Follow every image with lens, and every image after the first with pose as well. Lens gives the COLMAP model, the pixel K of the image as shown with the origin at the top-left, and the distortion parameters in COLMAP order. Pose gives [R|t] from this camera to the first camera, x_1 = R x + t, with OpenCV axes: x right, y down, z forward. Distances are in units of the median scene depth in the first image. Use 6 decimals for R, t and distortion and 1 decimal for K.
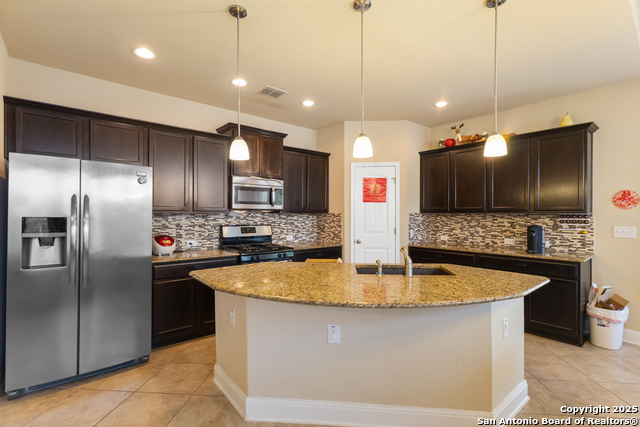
lens RADIAL K [[298.1, 0, 315.6], [0, 298.1, 213.8], [0, 0, 1]] dist [0.000564, 0.000452]
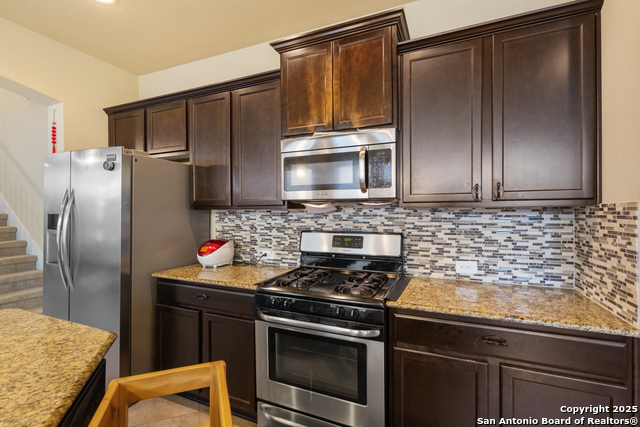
lens RADIAL K [[298.1, 0, 317.6], [0, 298.1, 211.9], [0, 0, 1]] dist [0.000564, 0.000452]
pose [[0.460675, -0.003043, -0.887564, 0.194620], [0.002595, 0.999994, -0.002082, 0.004557], [0.887565, -0.001344, 0.460680, 0.678054]]
